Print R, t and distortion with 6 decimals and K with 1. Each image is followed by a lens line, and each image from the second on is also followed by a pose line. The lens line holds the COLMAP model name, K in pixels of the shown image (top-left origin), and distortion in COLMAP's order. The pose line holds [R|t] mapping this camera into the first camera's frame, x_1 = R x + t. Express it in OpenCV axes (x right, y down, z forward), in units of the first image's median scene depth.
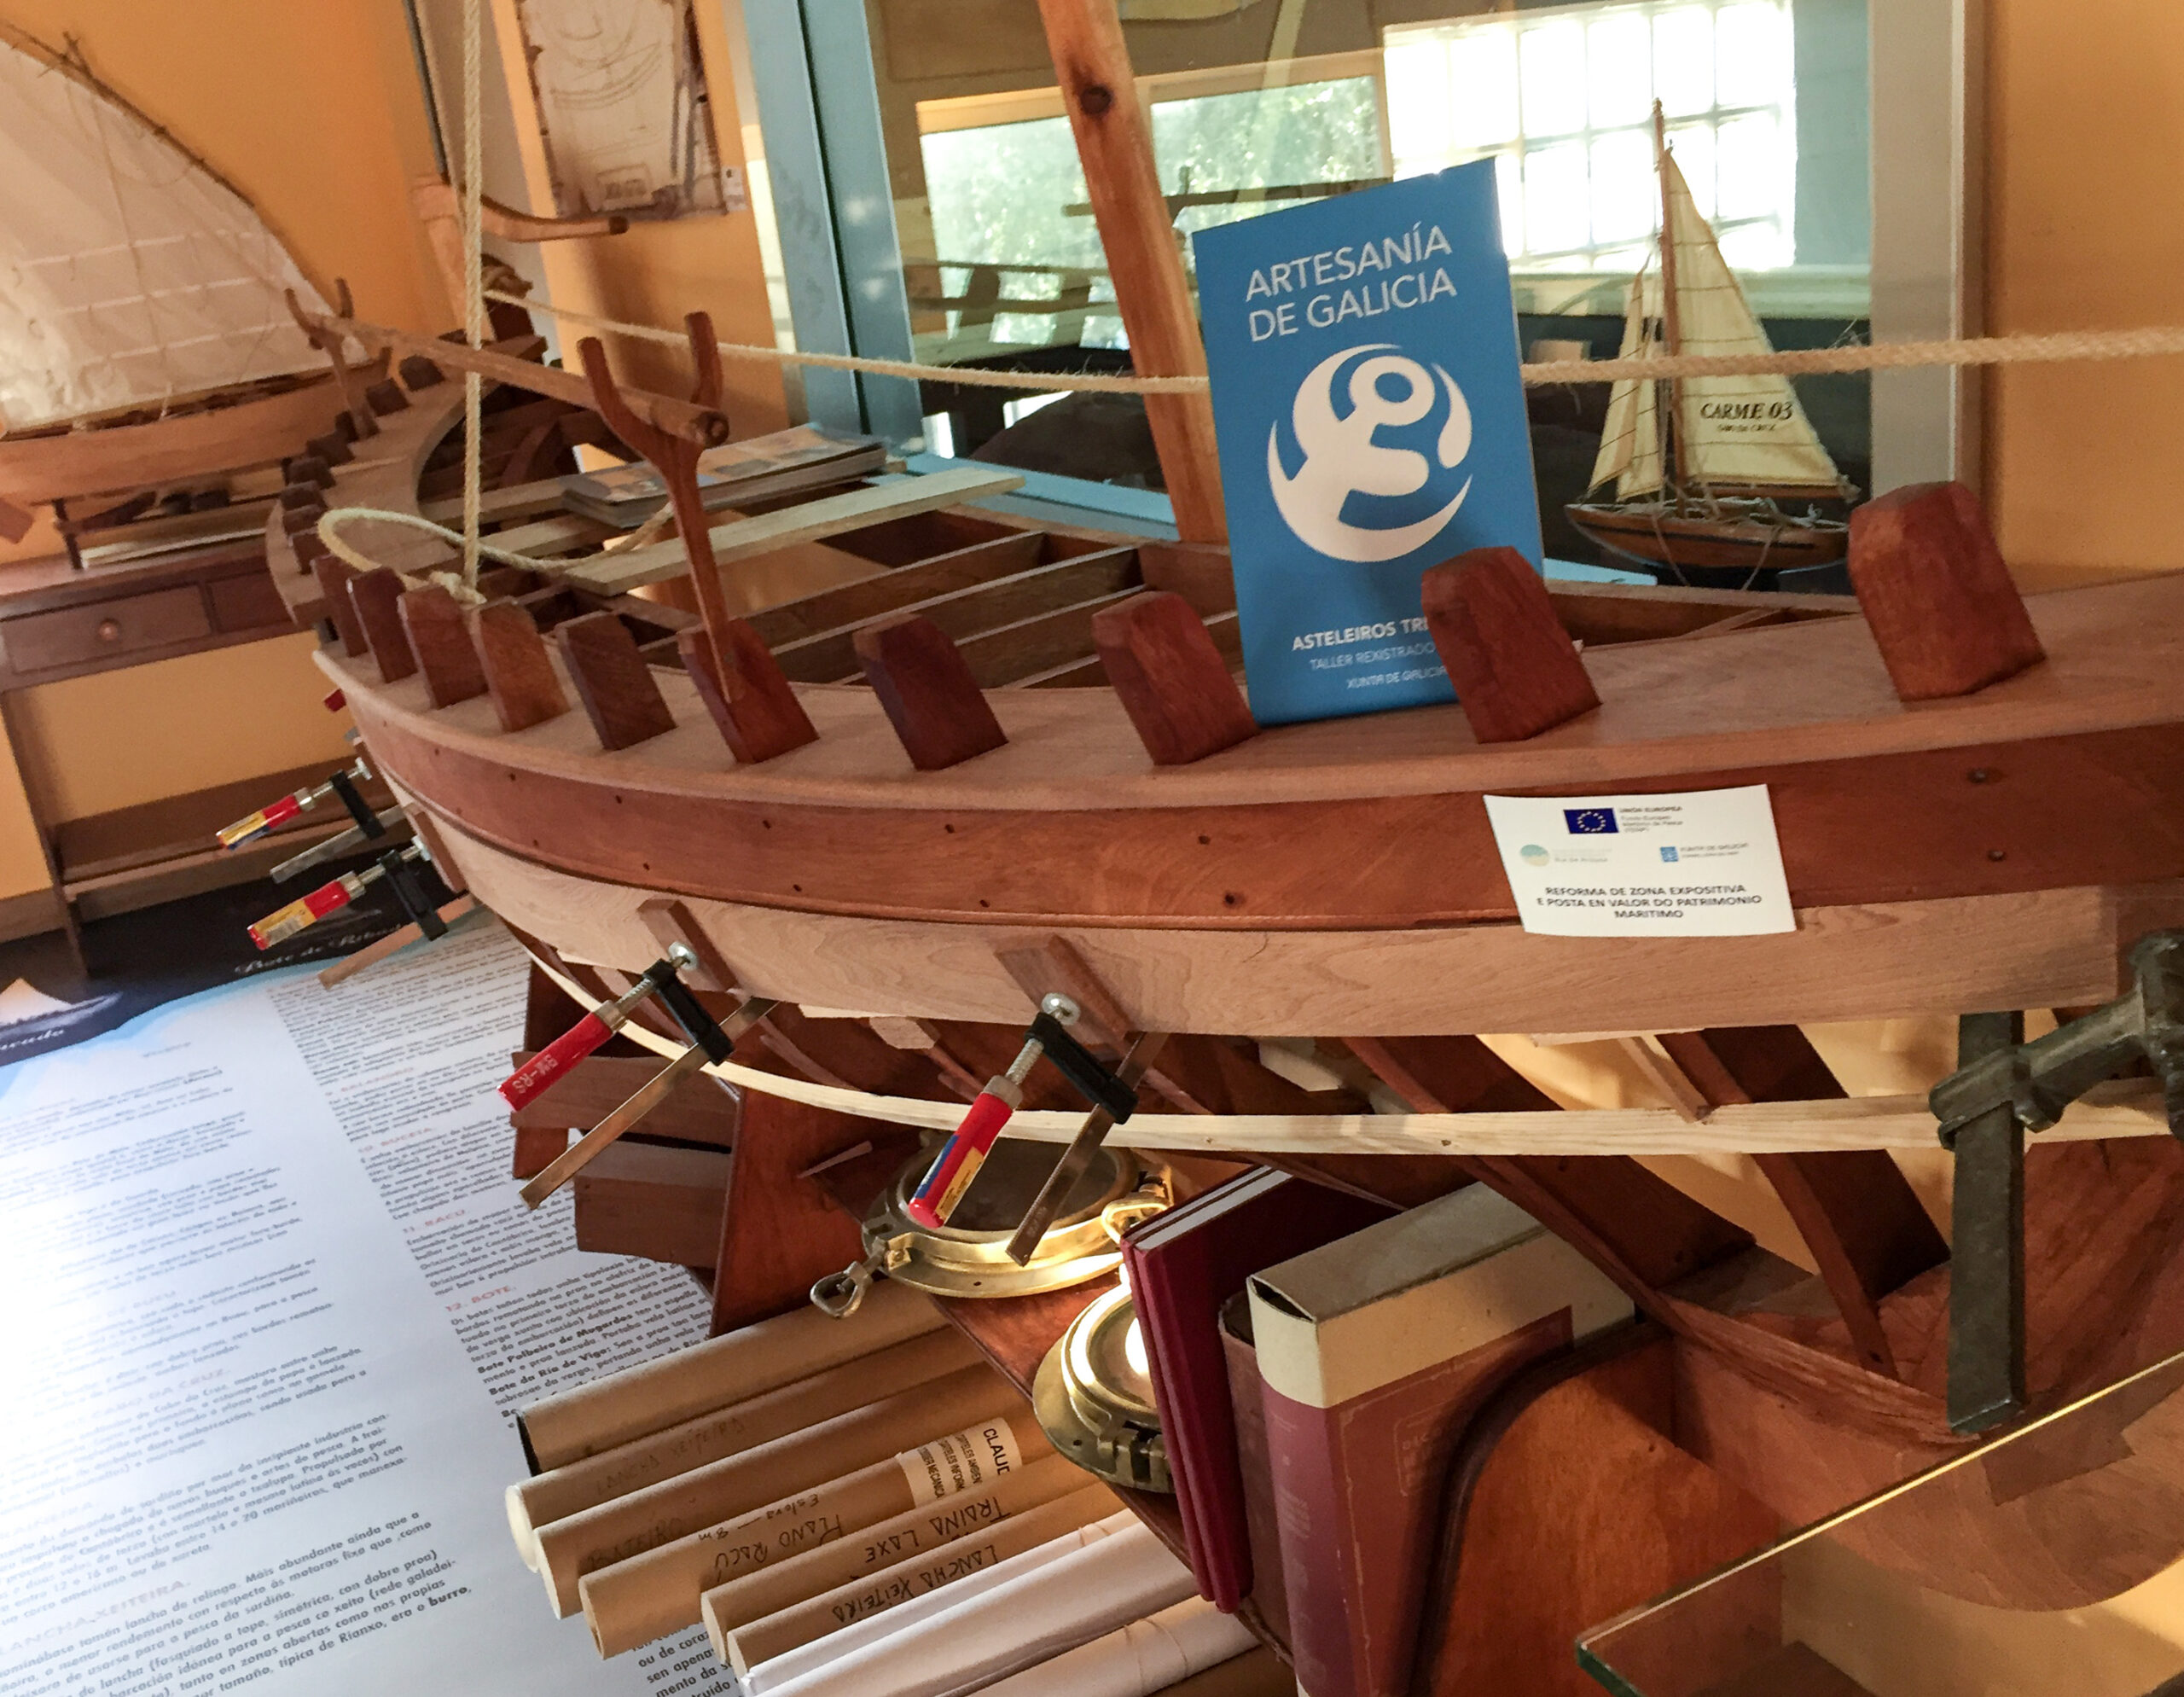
lens RADIAL K [[2113.8, 0, 1110.4], [0, 2113.8, 845.8], [0, 0, 1]] dist [0.044183, 0.000000]
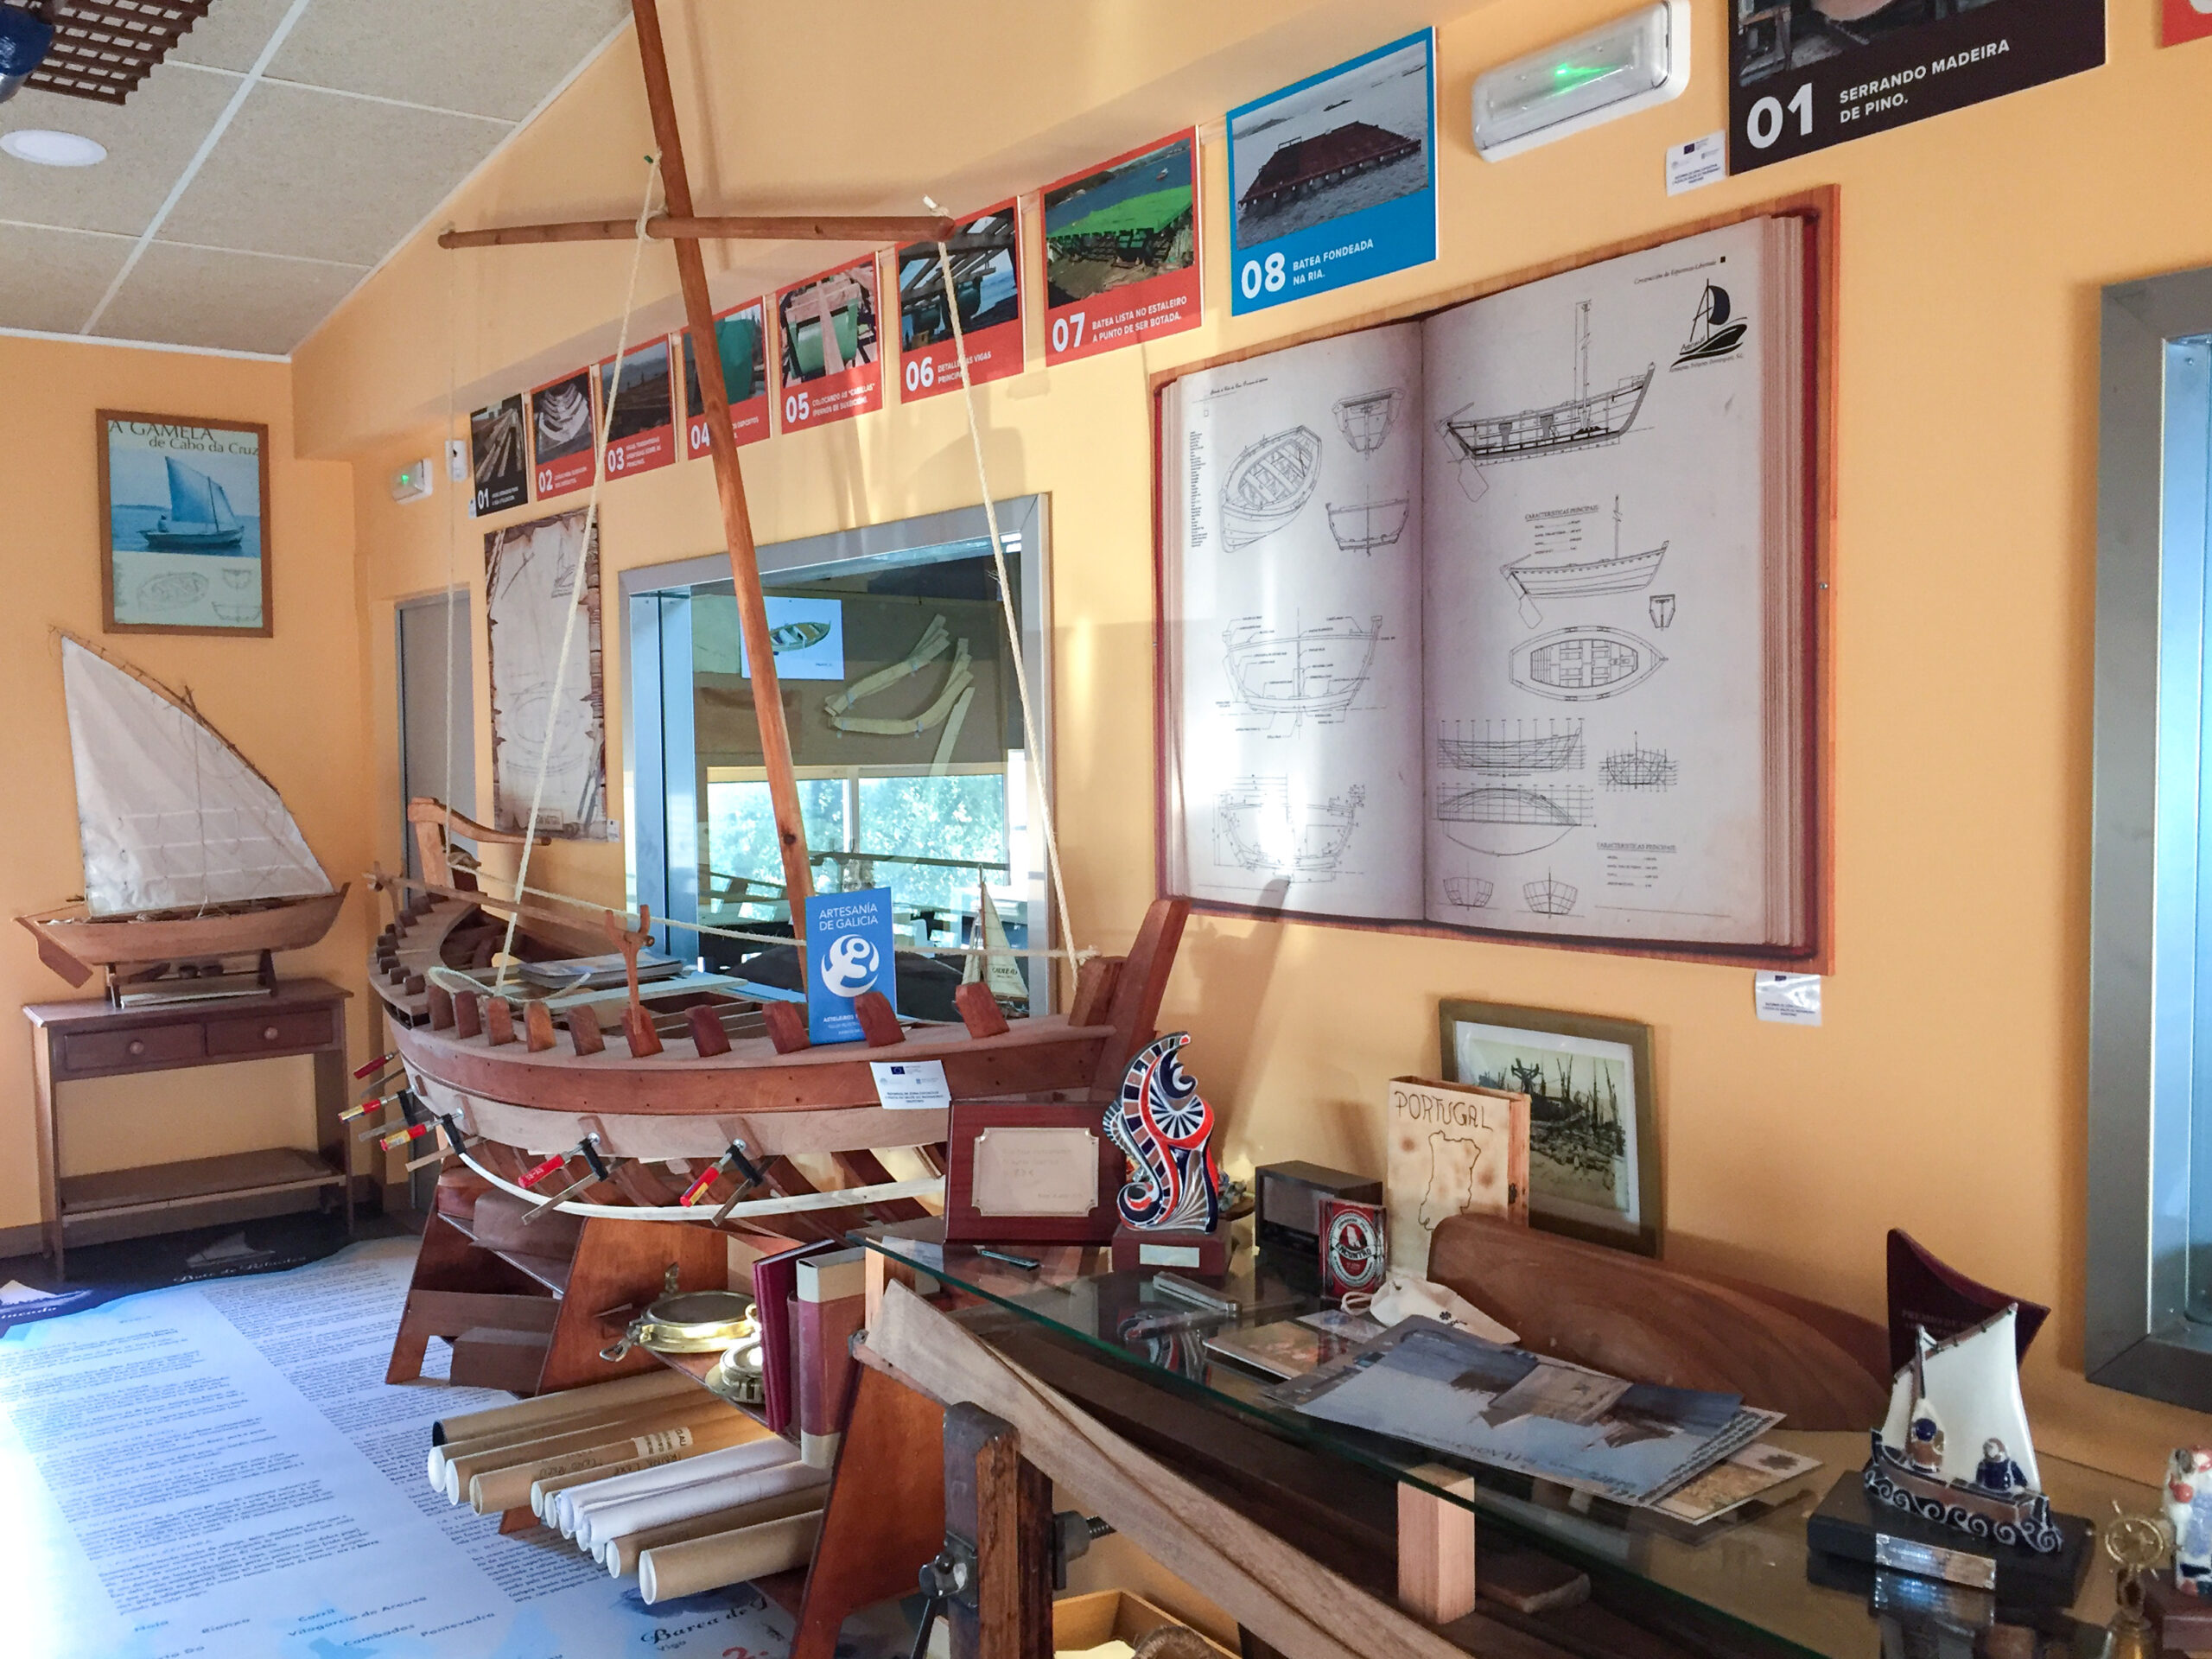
lens RADIAL K [[1882.0, 0, 1108.9], [0, 1882.0, 845.1], [0, 0, 1]] dist [0.047415, -0.037735]
pose [[0.985759, 0.098268, 0.136463, 0.029998], [-0.056808, 0.958382, -0.279780, 0.136507], [-0.158277, 0.268043, 0.950316, -0.601419]]
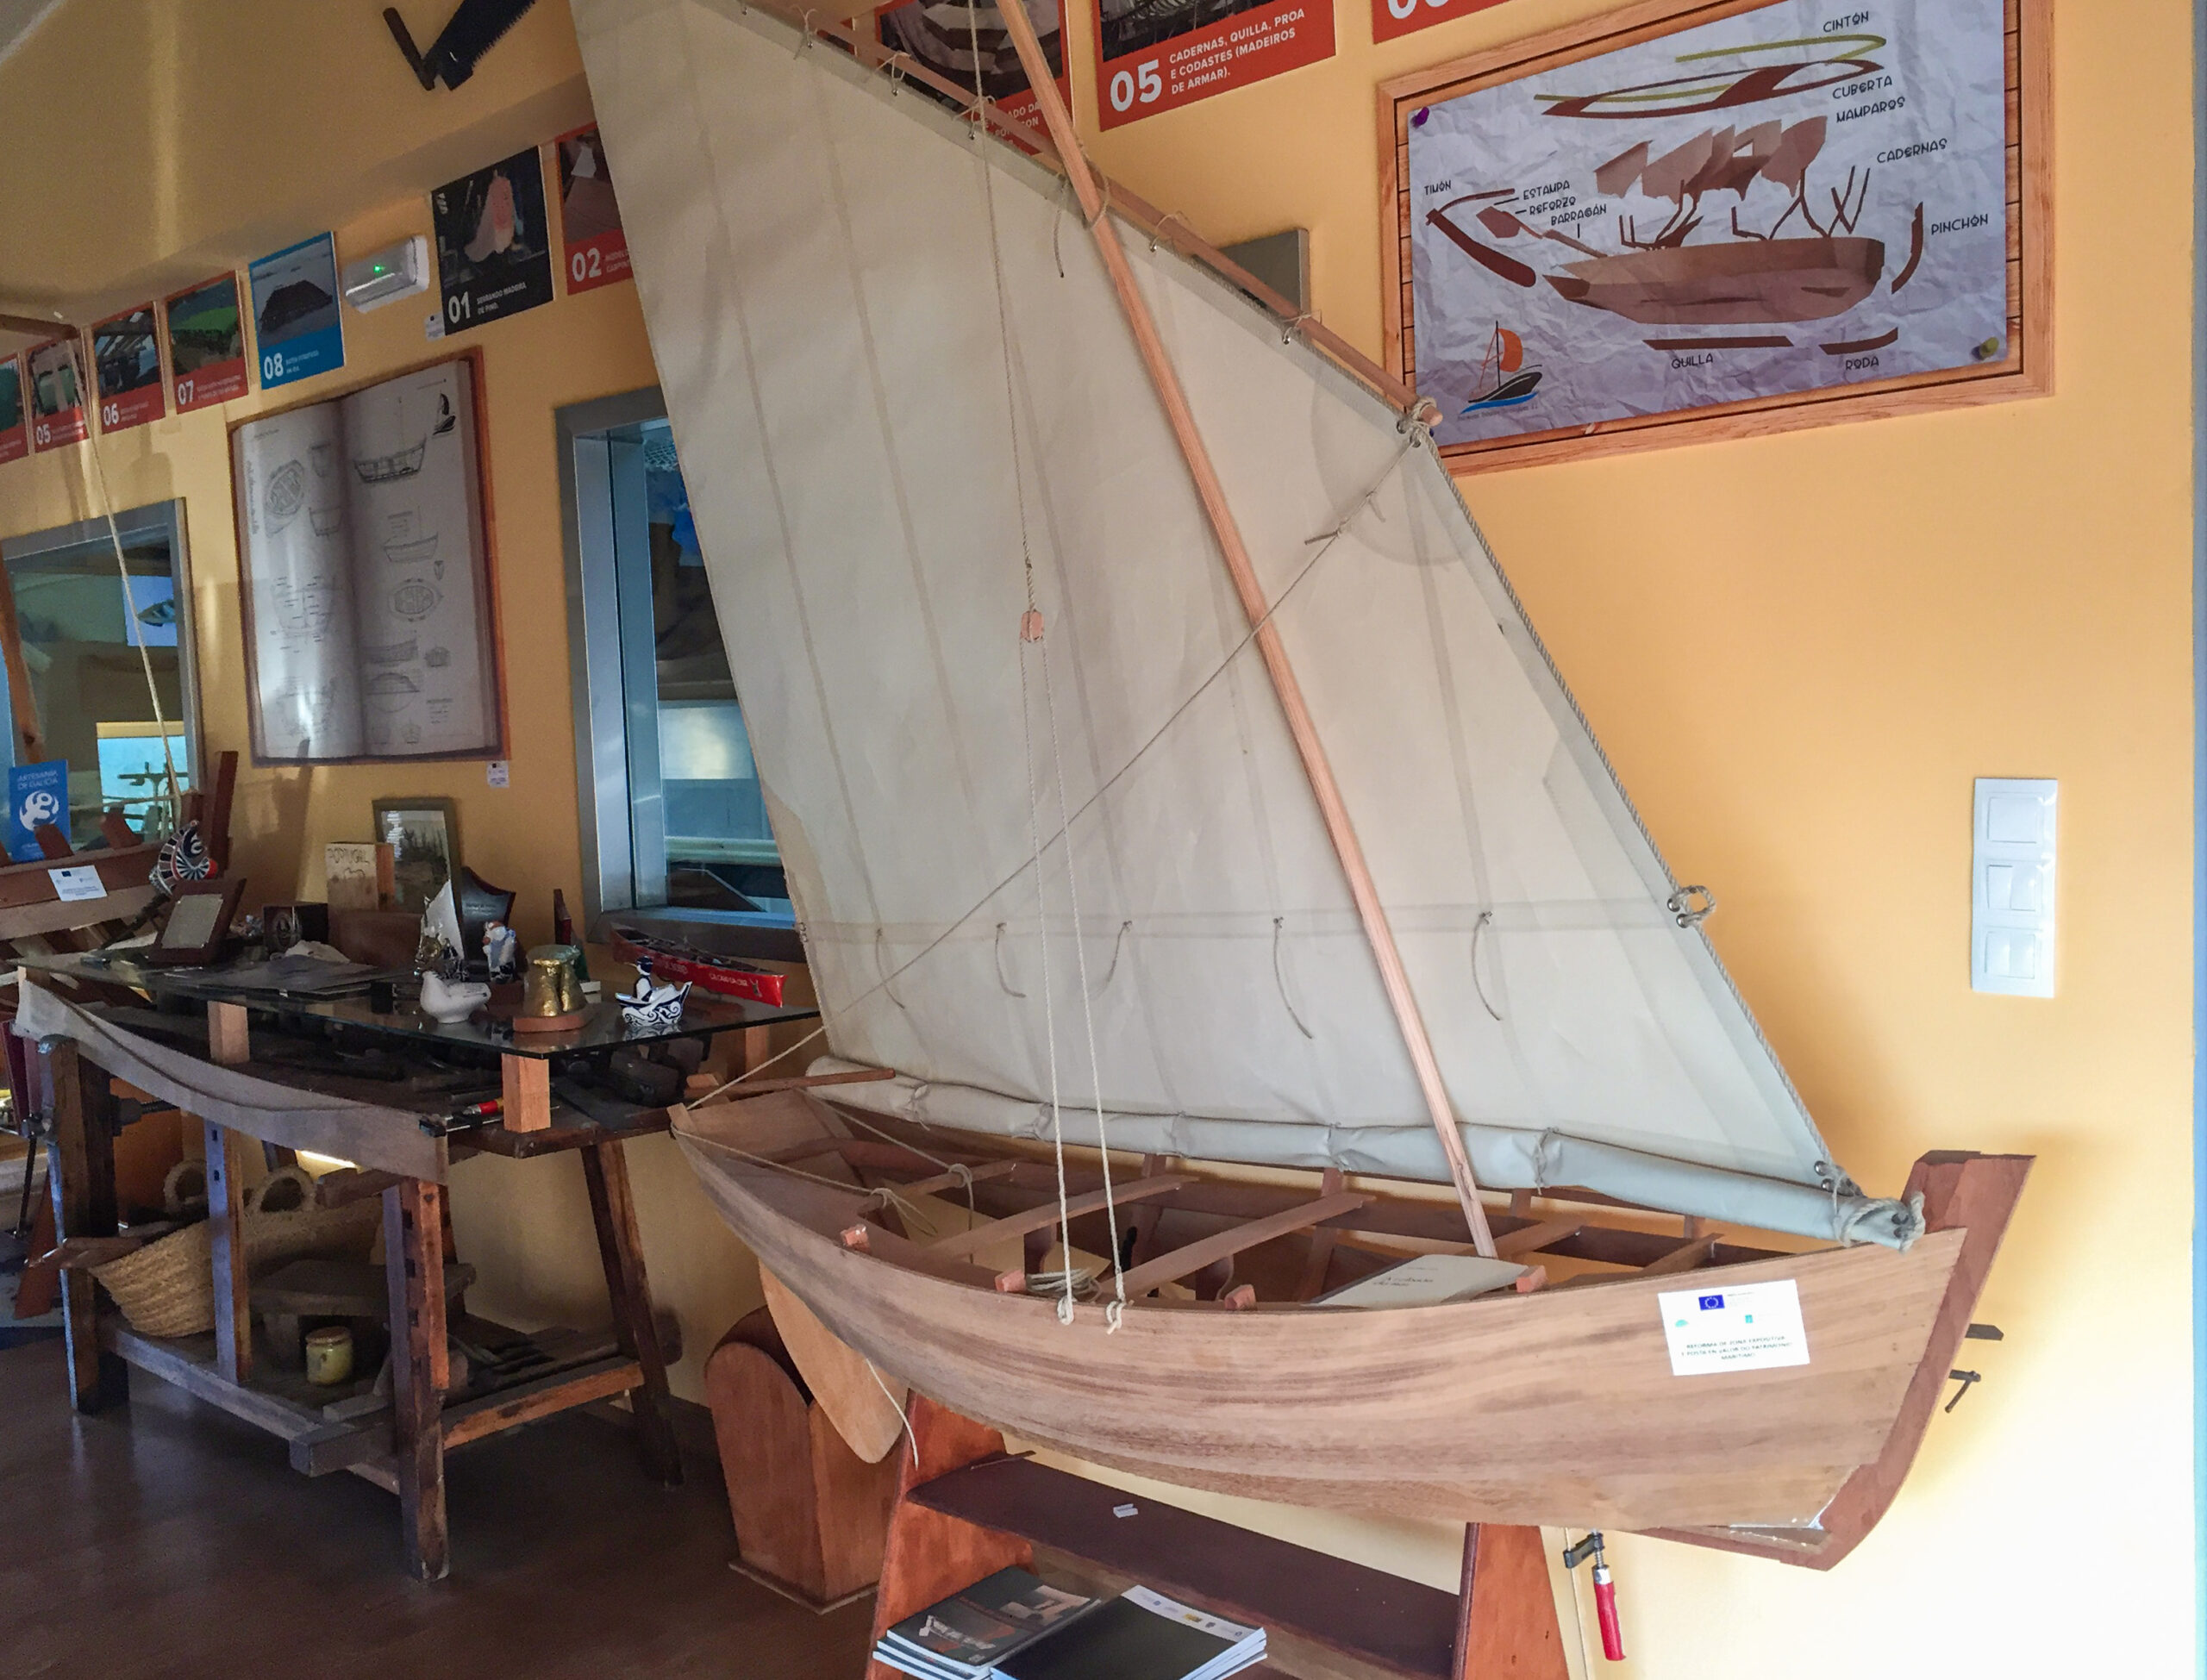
lens RADIAL K [[1879.0, 0, 1111.5], [0, 1879.0, 859.3], [0, 0, 1]] dist [0.050906, -0.082545]
pose [[0.941286, 0.055433, 0.333029, 0.317997], [0.037136, 0.963443, -0.265329, 0.378570], [-0.335562, 0.262118, 0.904816, -1.218508]]
